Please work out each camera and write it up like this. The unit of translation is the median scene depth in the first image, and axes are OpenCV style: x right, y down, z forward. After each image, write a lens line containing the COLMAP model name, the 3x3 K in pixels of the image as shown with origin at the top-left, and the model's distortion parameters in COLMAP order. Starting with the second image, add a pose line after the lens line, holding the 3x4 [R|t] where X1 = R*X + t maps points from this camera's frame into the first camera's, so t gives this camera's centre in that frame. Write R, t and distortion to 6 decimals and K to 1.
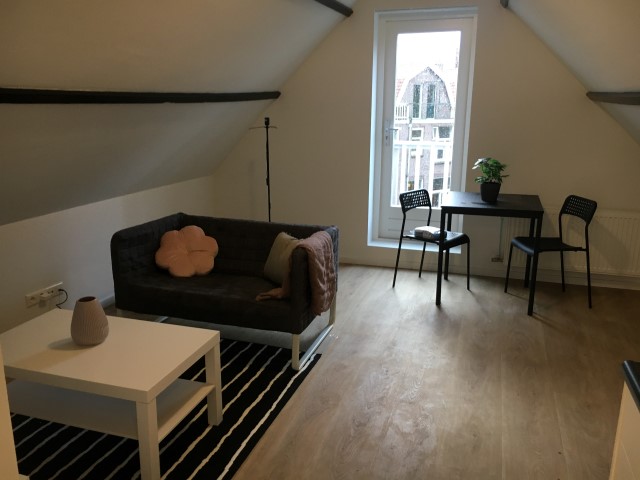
lens RADIAL K [[549.4, 0, 319.3], [0, 549.4, 238.5], [0, 0, 1]] dist [0.048545, -0.020538]
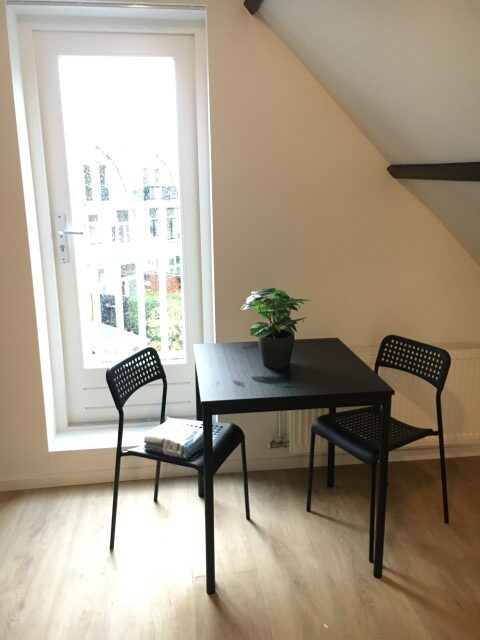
lens RADIAL K [[549.4, 0, 239.2], [0, 549.4, 320.2], [0, 0, 1]] dist [0.048545, -0.020538]
pose [[0.908044, -0.112108, 0.403593, 0.061679], [0.111805, 0.993431, 0.024400, -0.125428], [-0.403677, 0.022967, 0.914613, 0.507197]]
